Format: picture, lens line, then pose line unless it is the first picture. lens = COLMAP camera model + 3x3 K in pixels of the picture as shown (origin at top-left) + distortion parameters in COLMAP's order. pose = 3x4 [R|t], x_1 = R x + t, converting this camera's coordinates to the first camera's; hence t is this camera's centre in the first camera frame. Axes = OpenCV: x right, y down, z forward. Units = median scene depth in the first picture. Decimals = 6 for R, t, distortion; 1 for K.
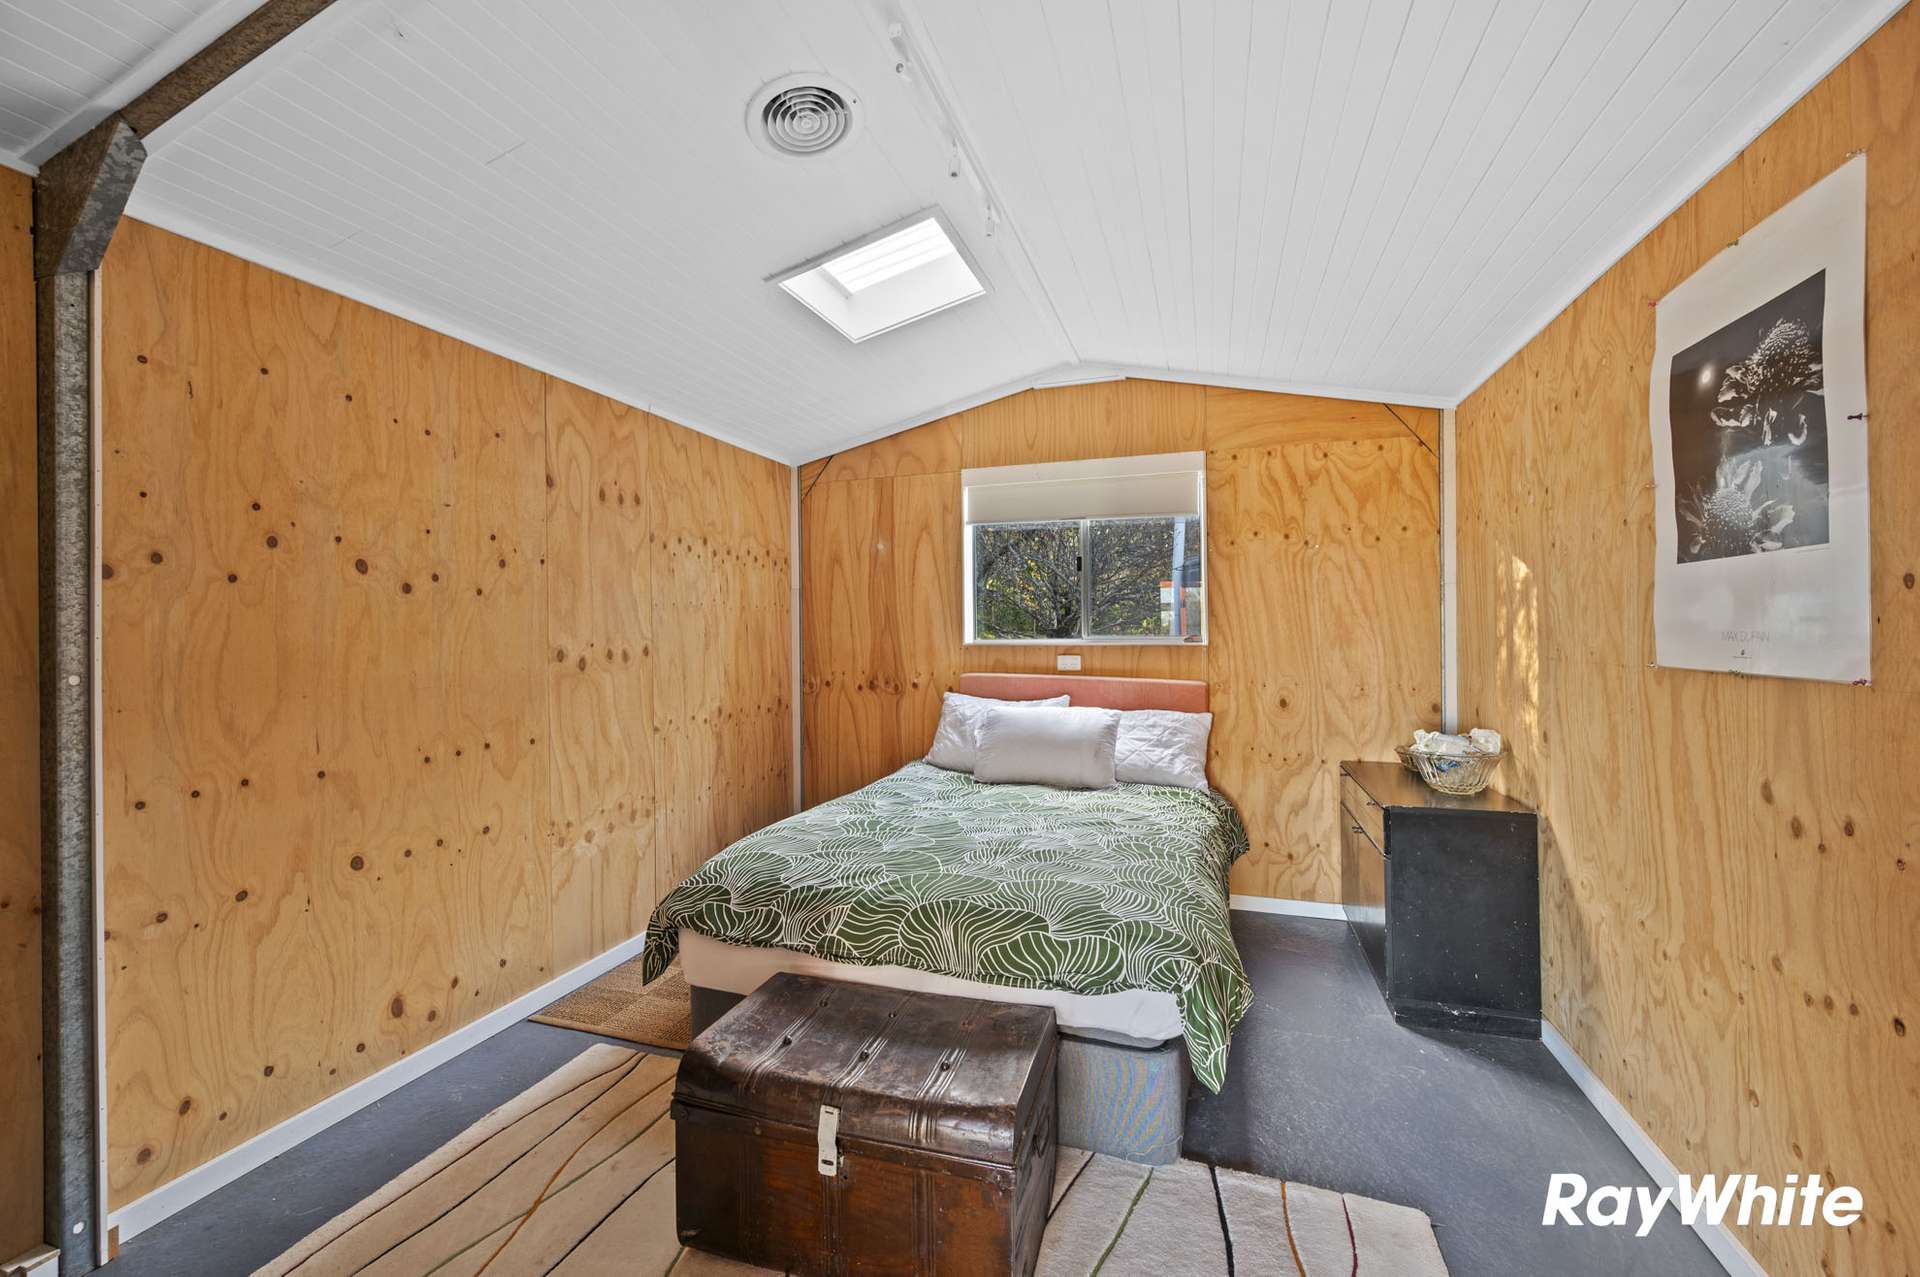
lens RADIAL K [[764.6, 0, 966.5], [0, 764.6, 632.5], [0, 0, 1]] dist [-0.000245, 0.000692]
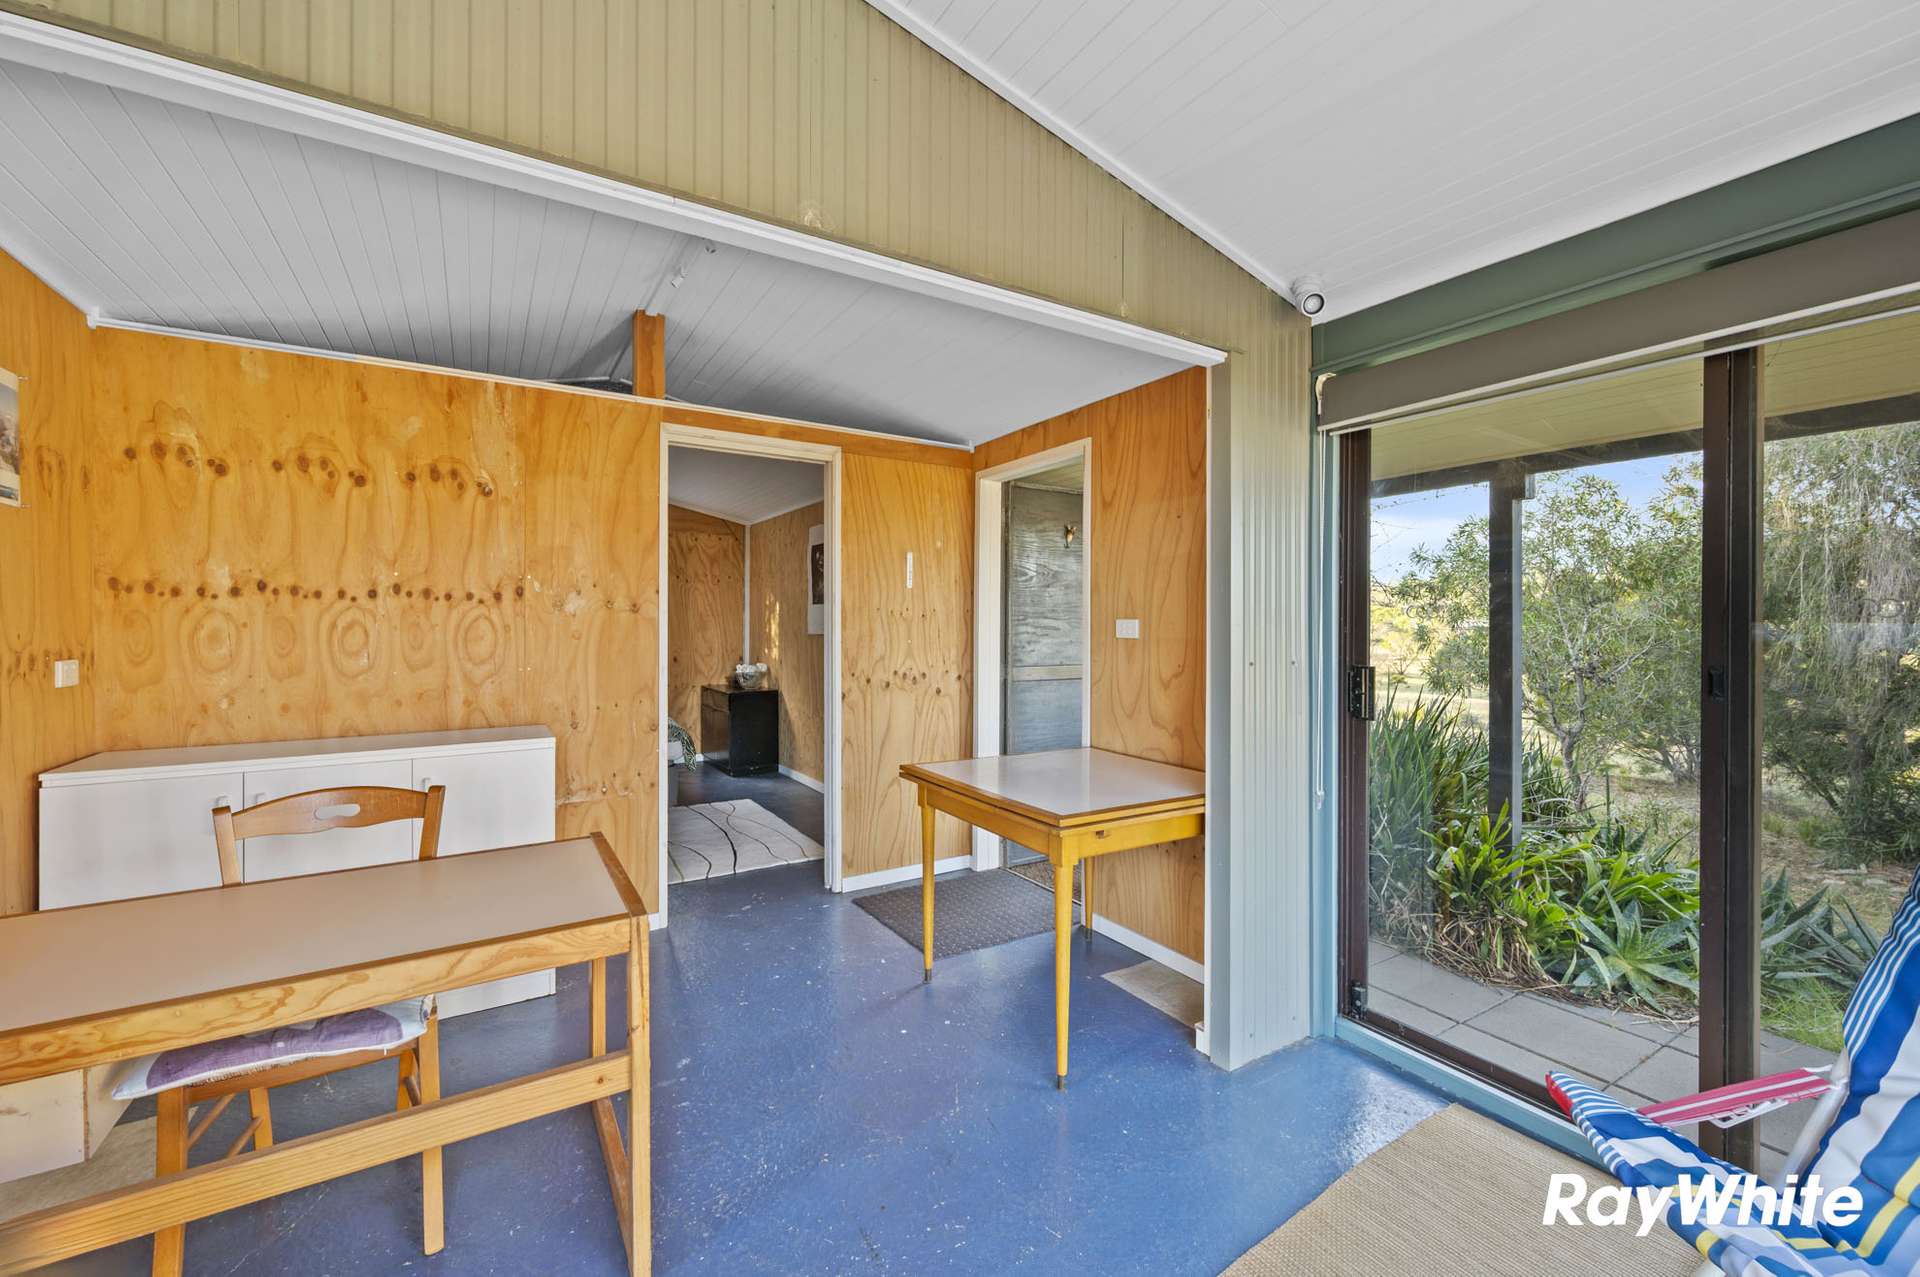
lens RADIAL K [[764.6, 0, 961.7], [0, 764.6, 627.4], [0, 0, 1]] dist [-0.000245, 0.000692]
pose [[0.646873, 0.000675, 0.762598, -0.663271], [-0.006932, 0.999963, 0.004995, -0.006865], [-0.762567, -0.008518, 0.646854, -0.920699]]
